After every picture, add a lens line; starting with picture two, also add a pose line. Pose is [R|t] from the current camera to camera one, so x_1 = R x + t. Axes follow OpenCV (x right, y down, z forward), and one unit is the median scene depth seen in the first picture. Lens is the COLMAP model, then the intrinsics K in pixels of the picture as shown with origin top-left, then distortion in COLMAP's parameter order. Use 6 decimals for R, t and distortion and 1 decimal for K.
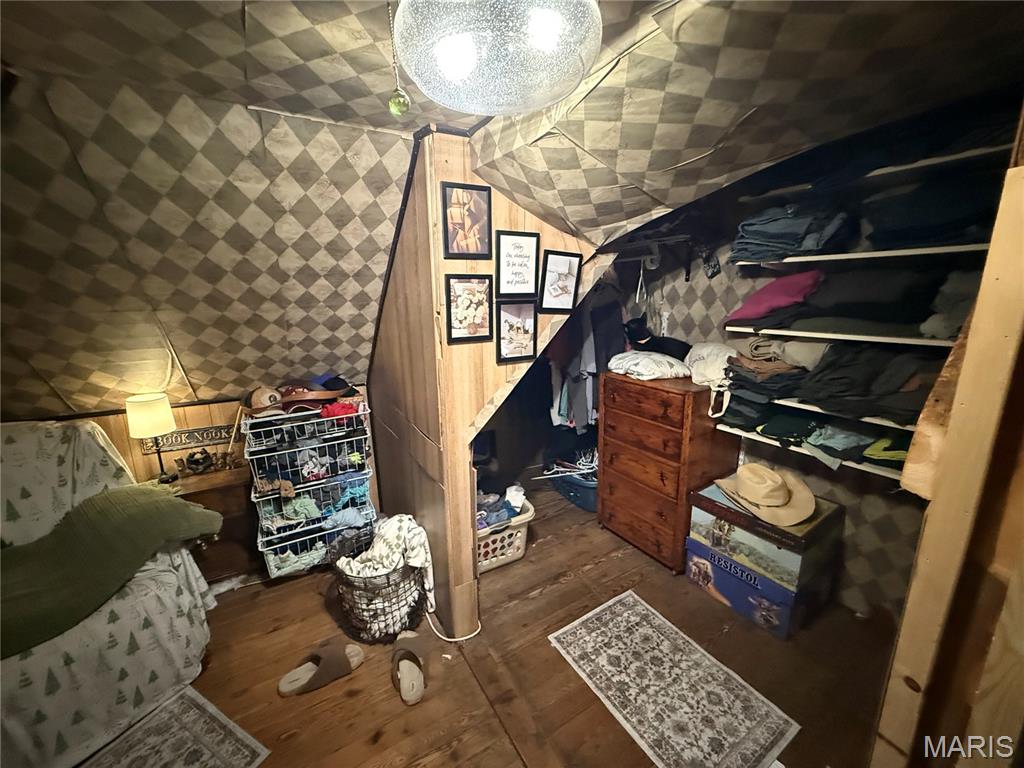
lens RADIAL K [[406.9, 0, 509.1], [0, 406.9, 383.9], [0, 0, 1]] dist [-0.002929, 0.000594]
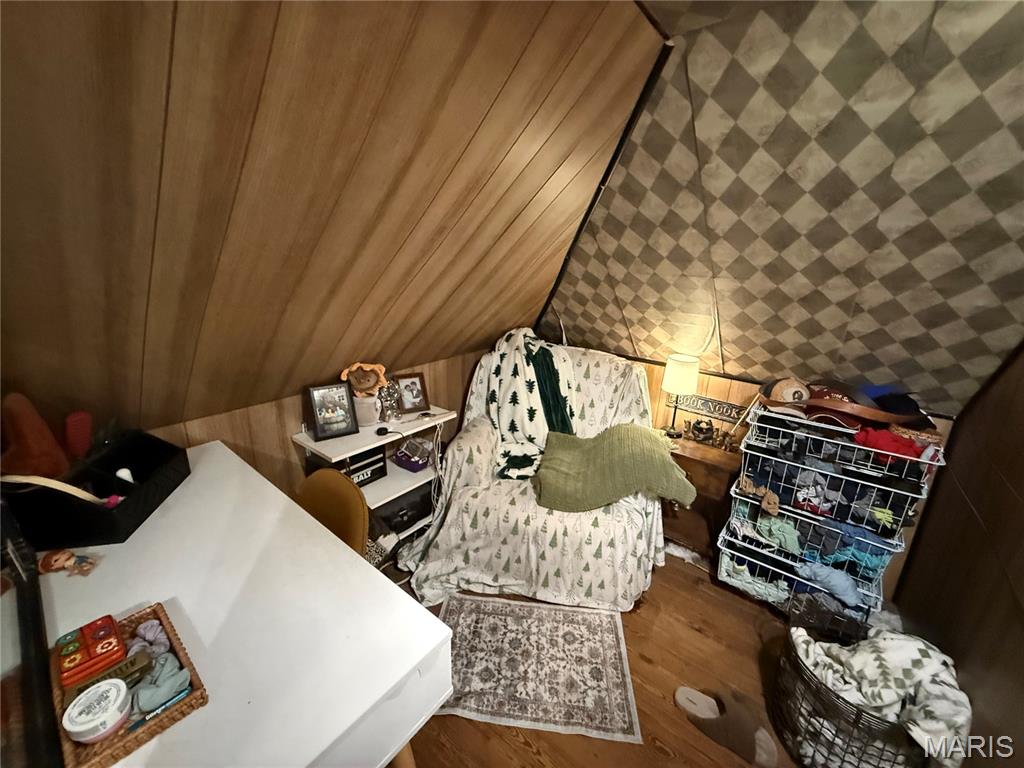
lens RADIAL K [[406.9, 0, 509.1], [0, 406.9, 383.9], [0, 0, 1]] dist [-0.002929, 0.000594]
pose [[0.352778, 0.291625, -0.889102, -0.063870], [-0.249843, 0.945052, 0.210843, -0.013670], [0.901735, 0.147754, 0.406254, 0.137253]]
